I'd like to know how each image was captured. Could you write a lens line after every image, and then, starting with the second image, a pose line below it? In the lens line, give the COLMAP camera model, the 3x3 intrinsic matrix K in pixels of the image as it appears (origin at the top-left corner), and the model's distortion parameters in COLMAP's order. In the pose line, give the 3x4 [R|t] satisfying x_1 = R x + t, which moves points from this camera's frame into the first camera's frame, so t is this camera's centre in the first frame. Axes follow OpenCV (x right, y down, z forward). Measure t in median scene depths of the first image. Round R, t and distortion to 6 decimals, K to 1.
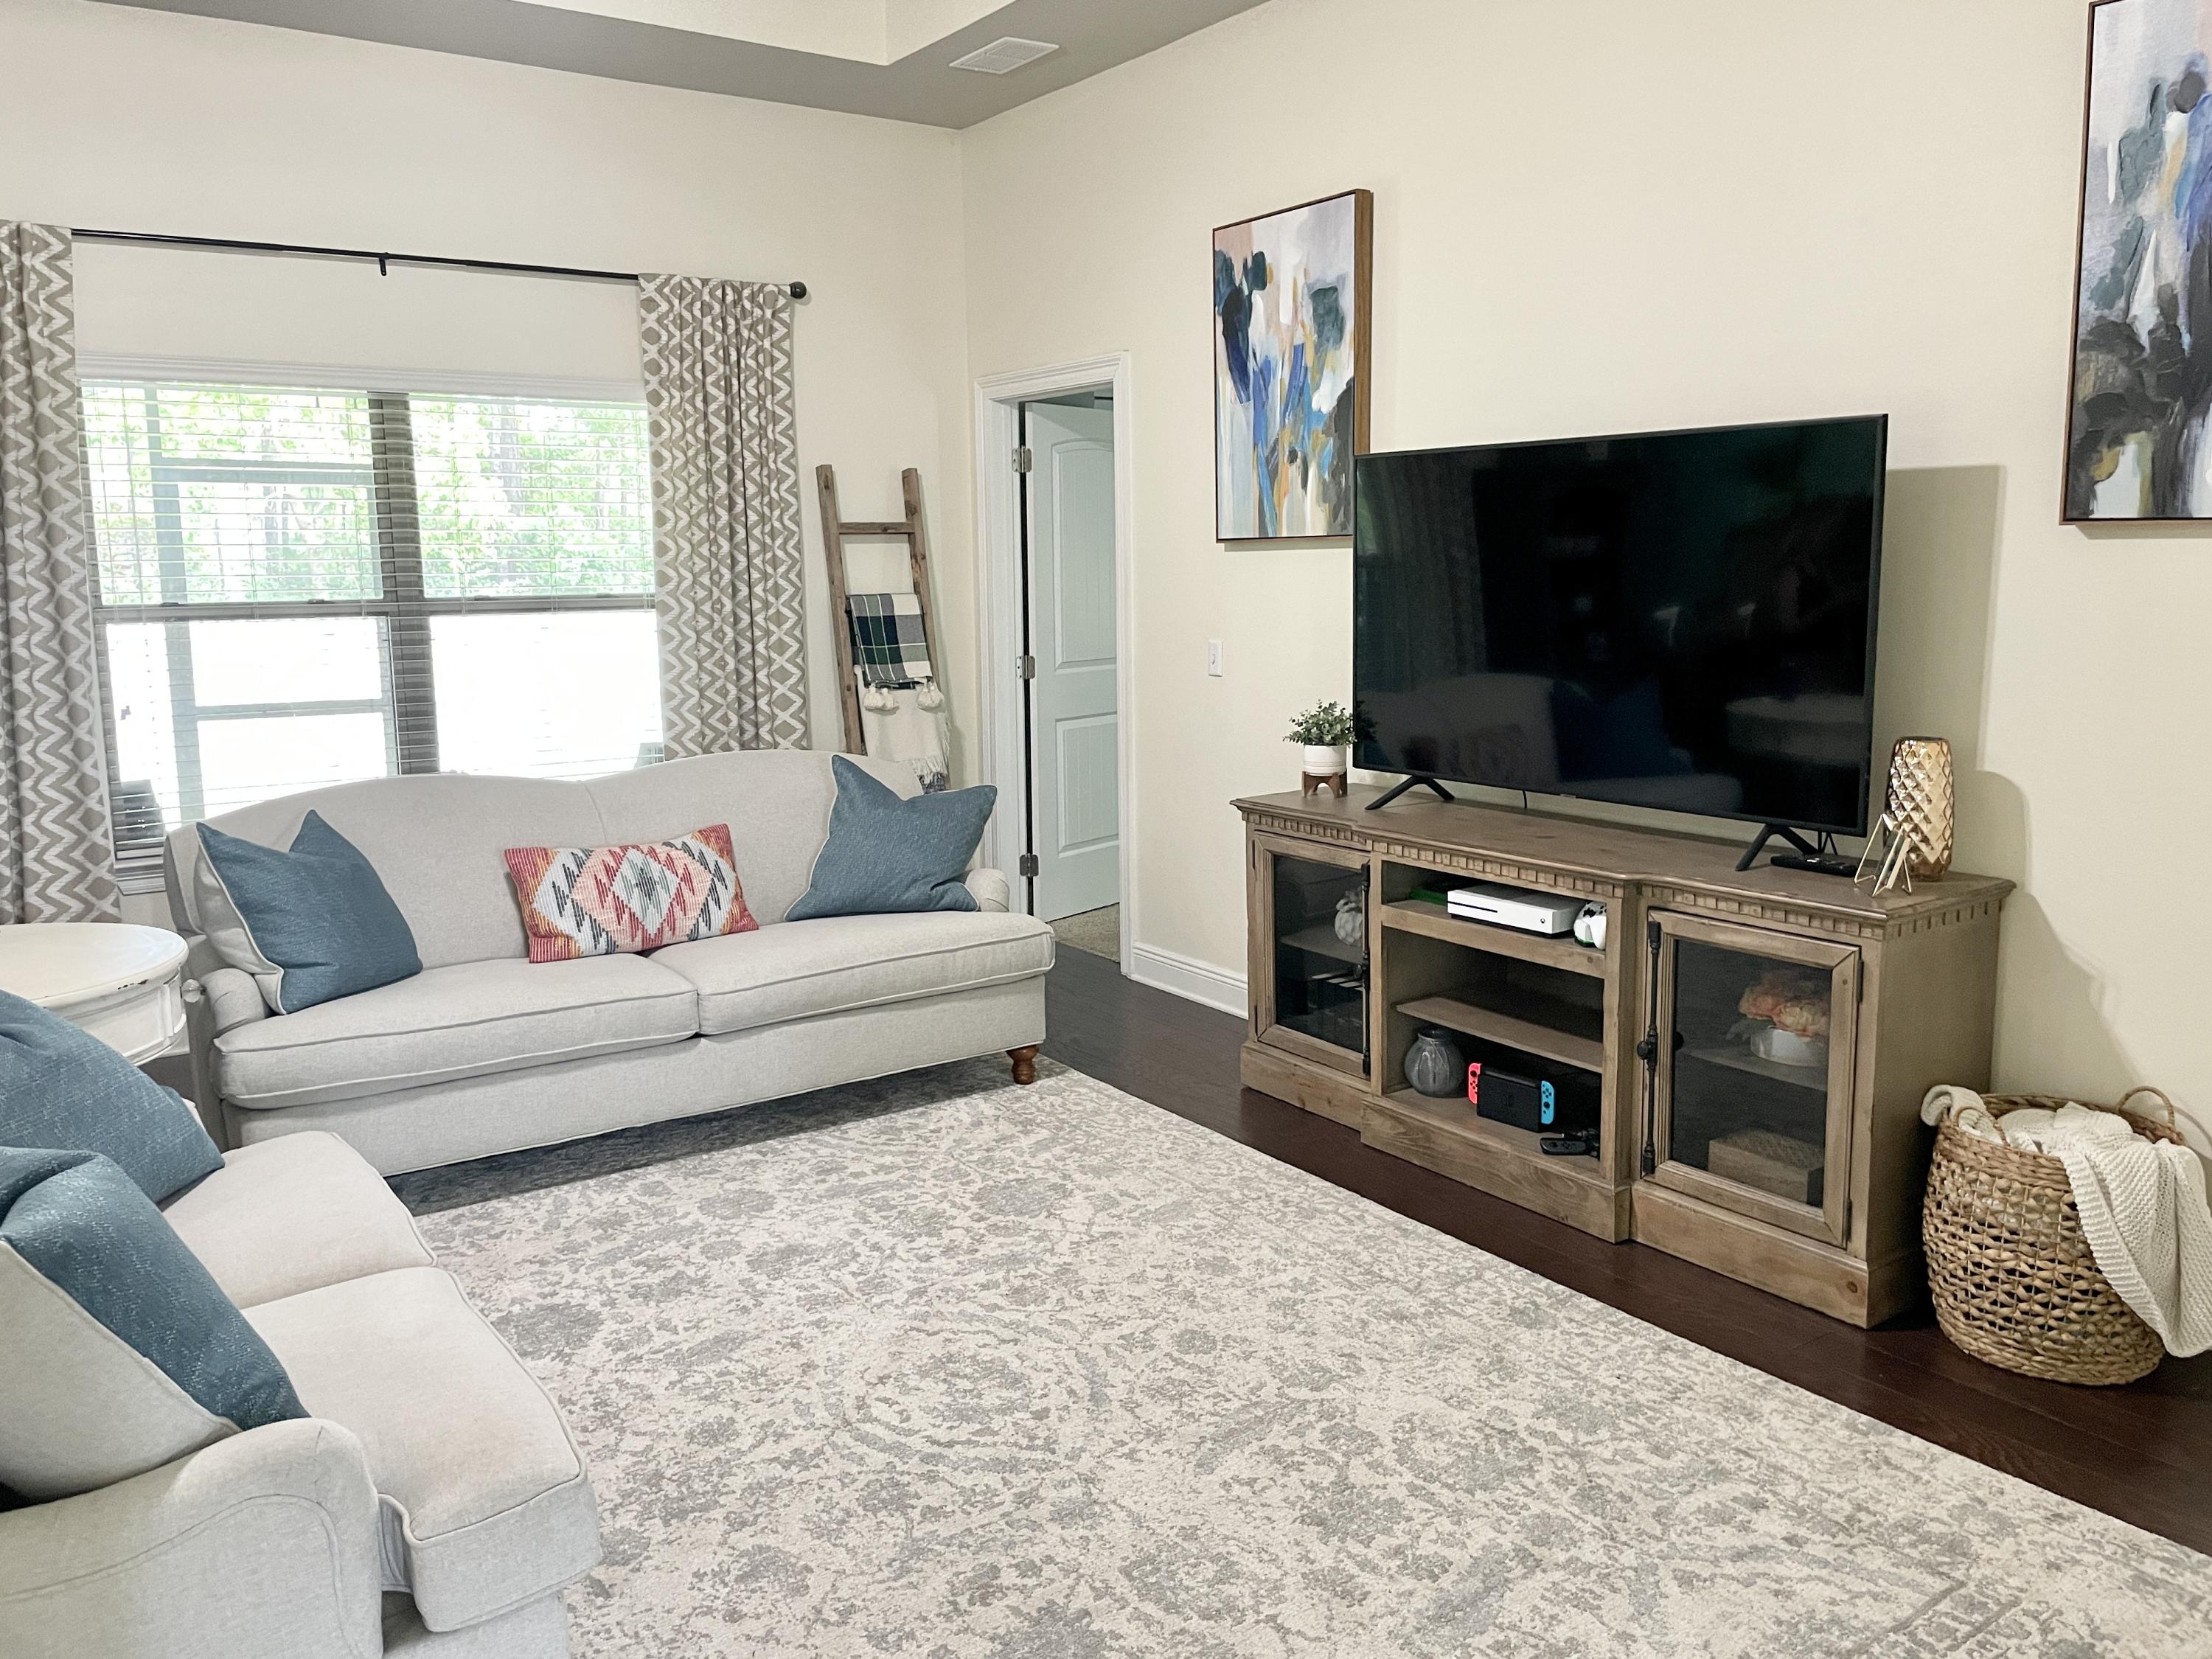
lens RADIAL K [[1688.6, 0, 1108.6], [0, 1688.6, 810.3], [0, 0, 1]] dist [0.082794, -0.120890]
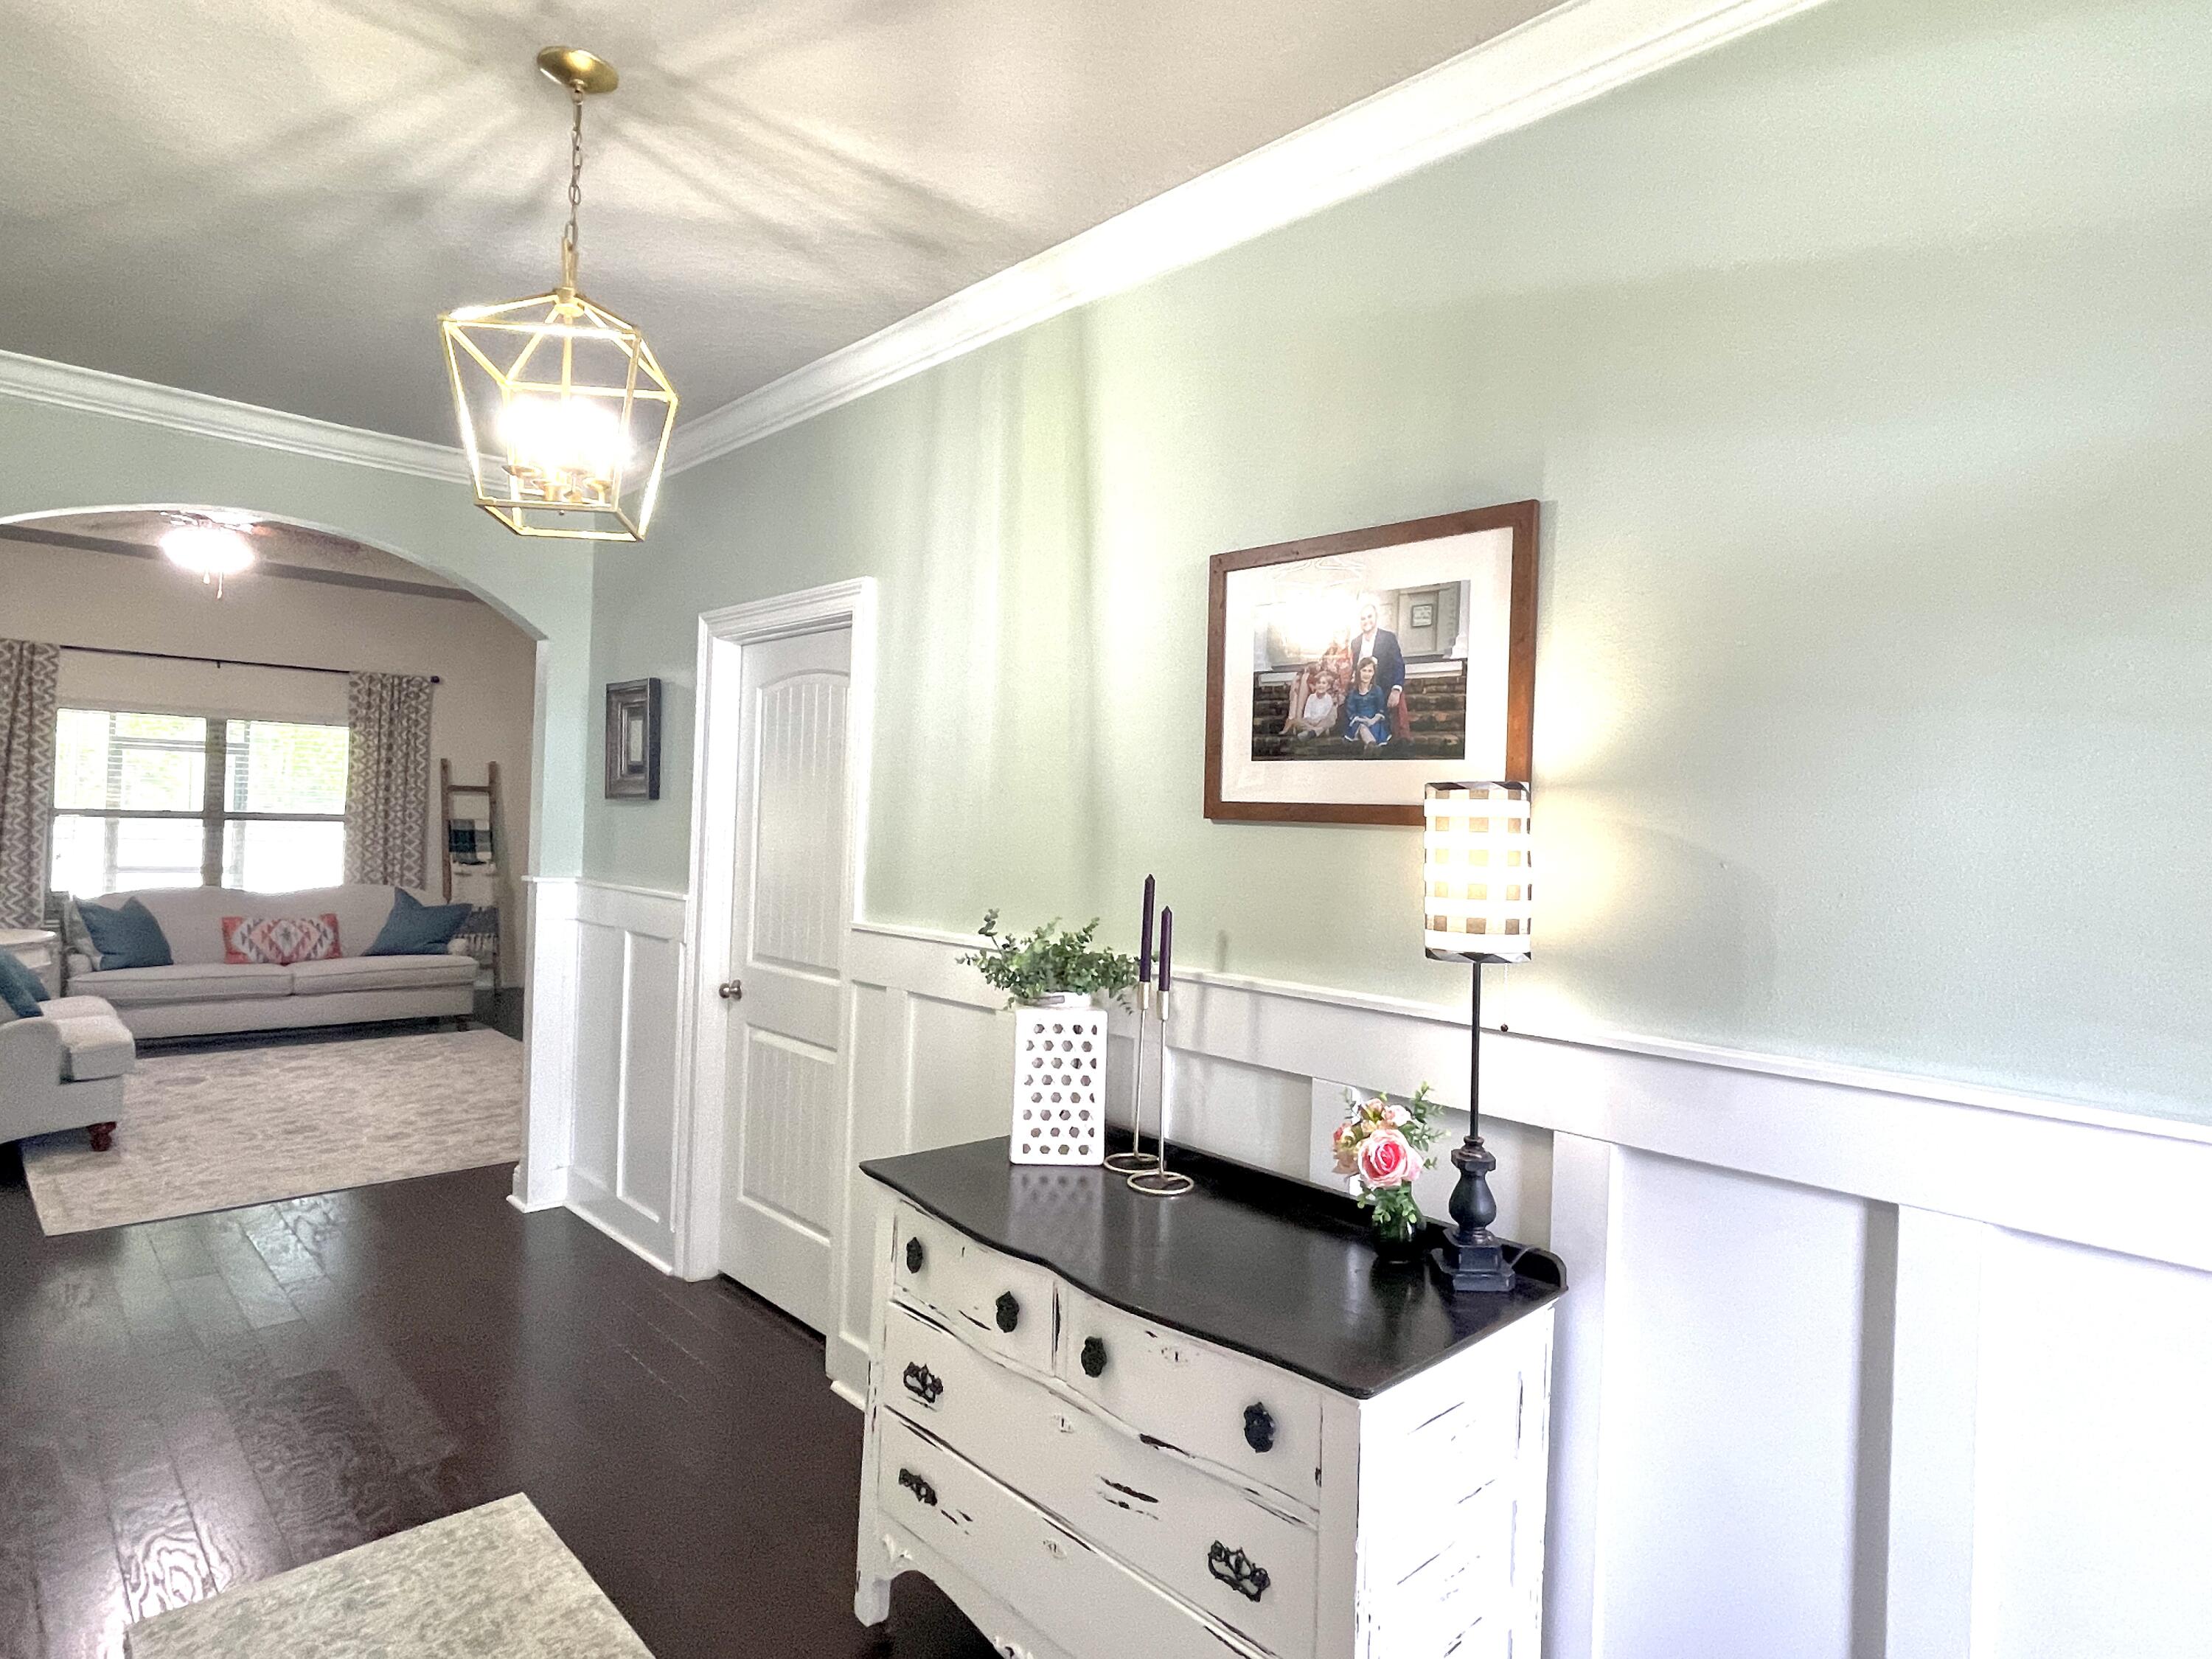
lens RADIAL K [[1223.5, 0, 1068.5], [0, 1223.5, 818.6], [0, 0, 1]] dist [0.006937, 0.006248]
pose [[0.990500, 0.045617, 0.129729, 0.558147], [-0.026243, 0.988743, -0.147301, 0.104363], [-0.134988, 0.142497, 0.980547, -0.815122]]
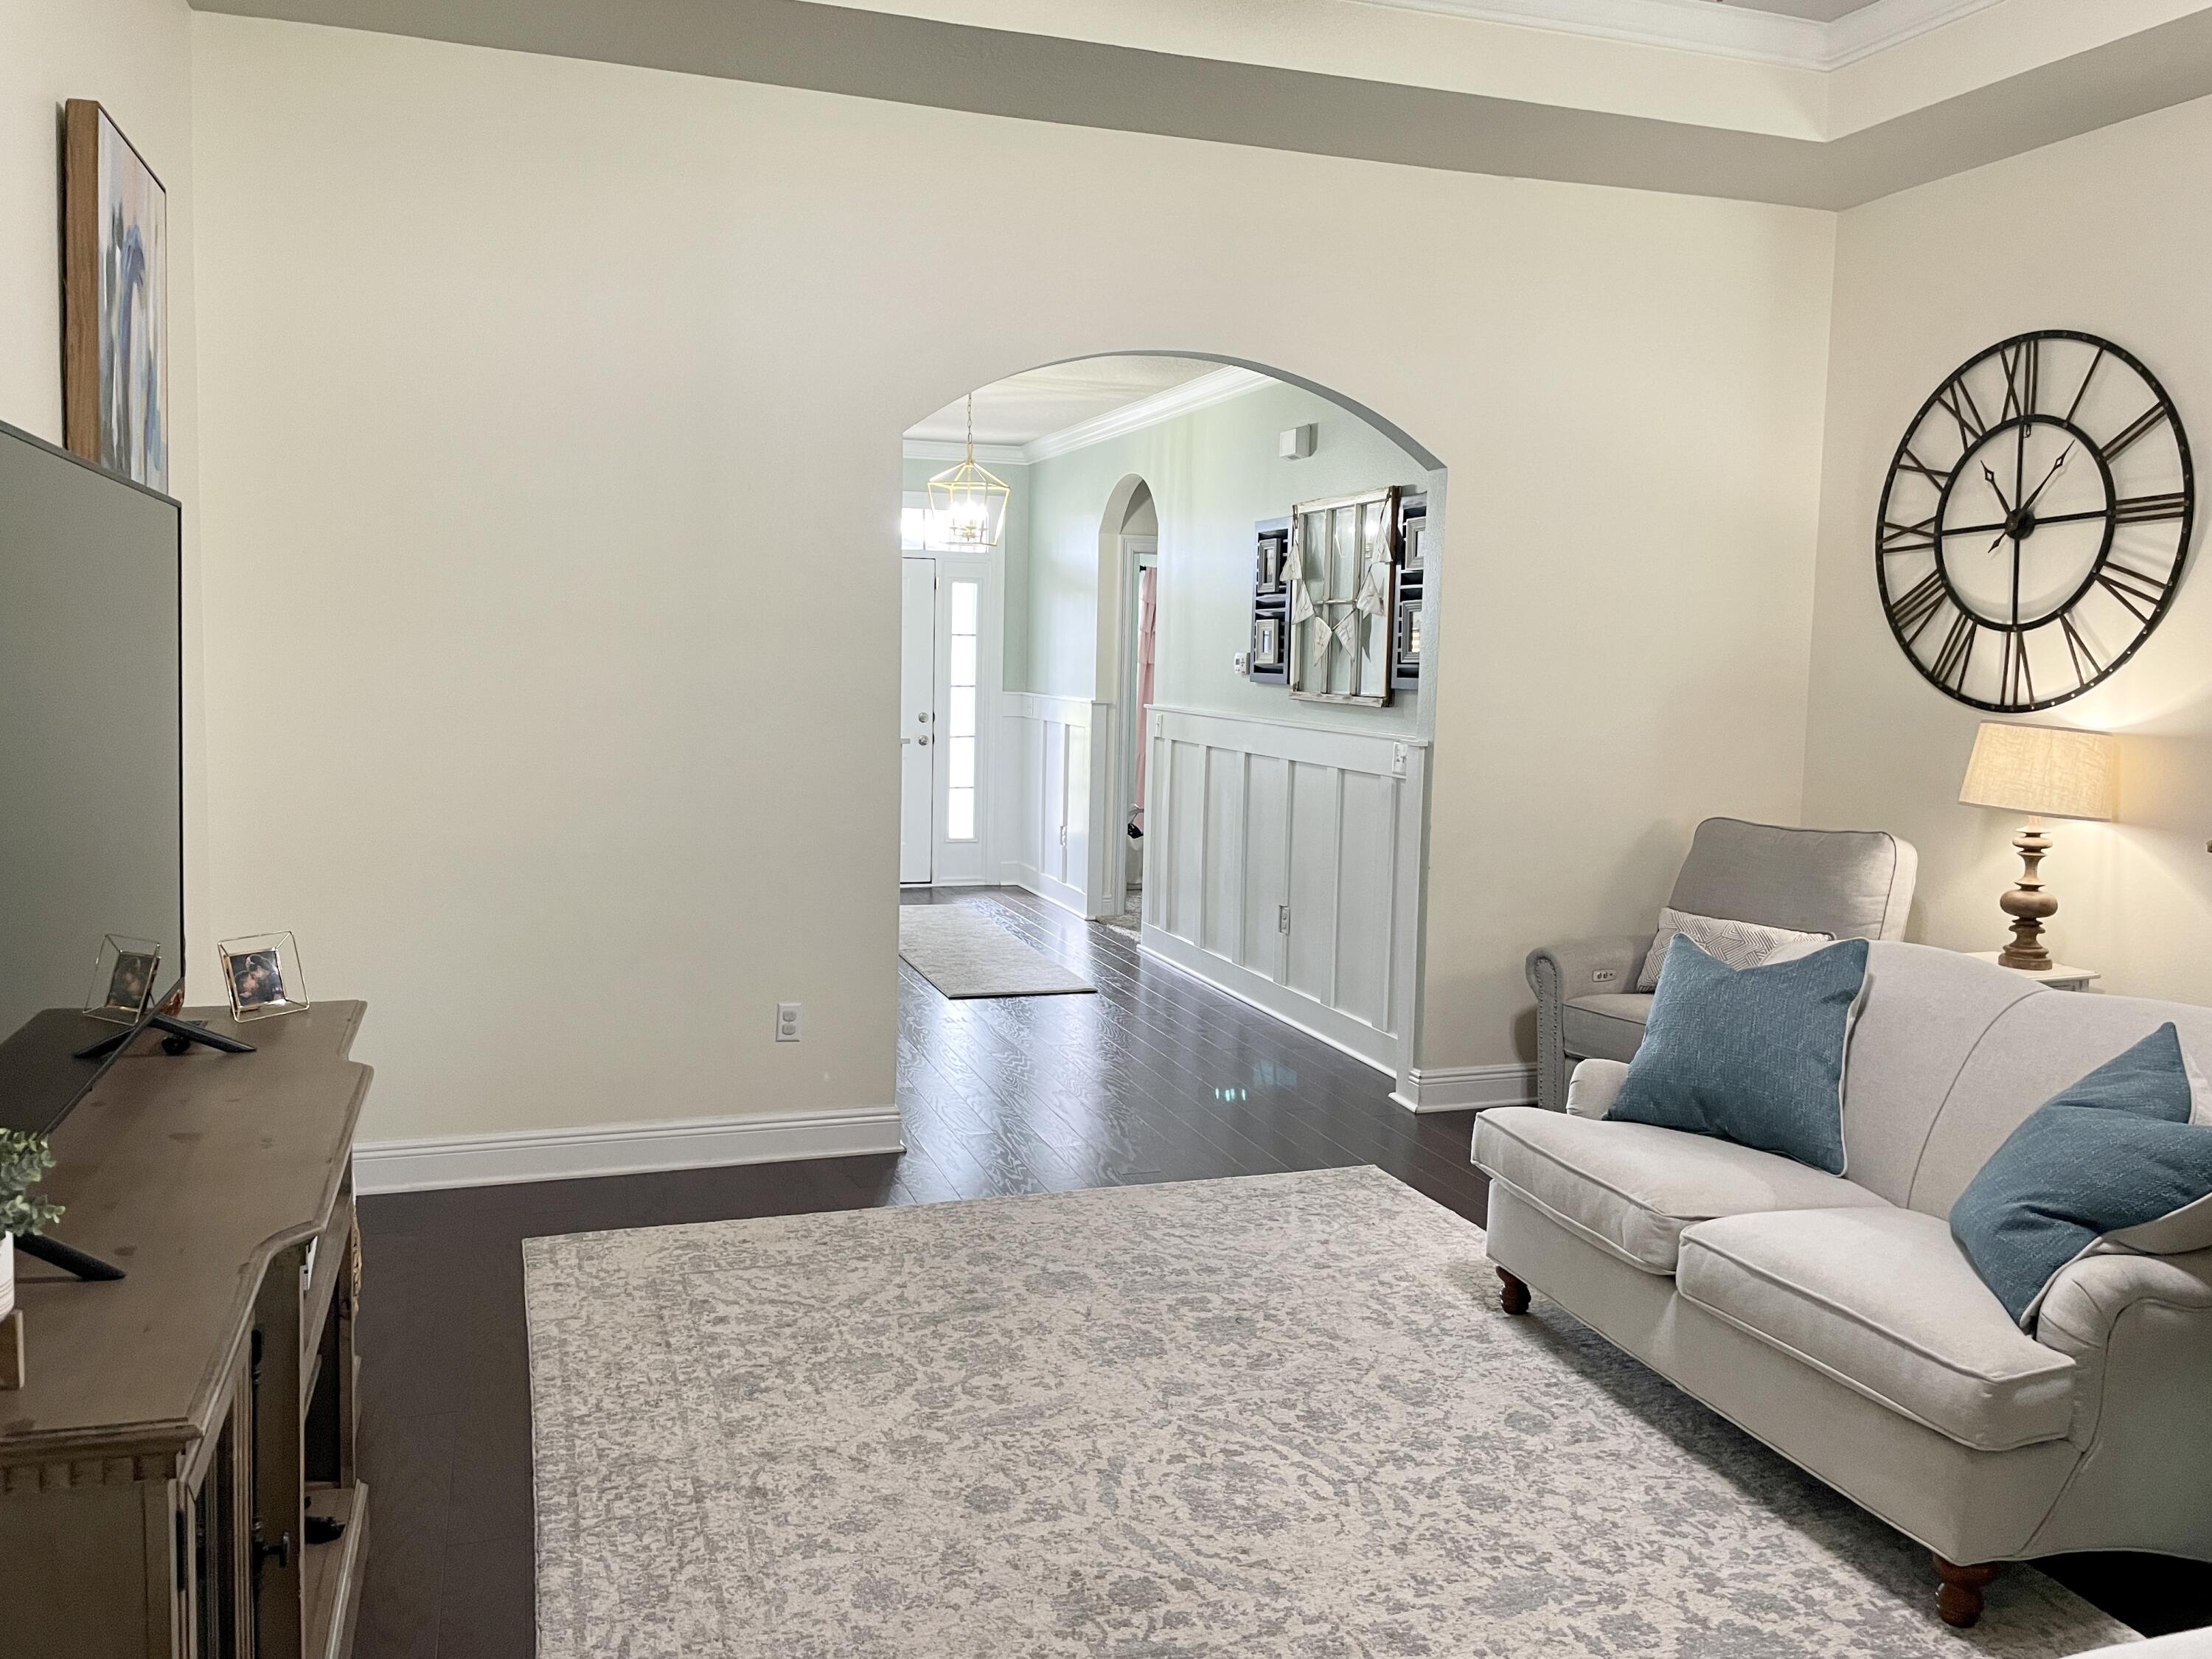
lens RADIAL K [[1688.6, 0, 1091.1], [0, 1688.6, 783.9], [0, 0, 1]] dist [0.082794, -0.120890]
pose [[-0.958129, -0.029520, 0.284812, -0.189383], [0.034377, 0.975619, 0.216764, -0.199961], [-0.284267, 0.217479, -0.933753, 1.293463]]
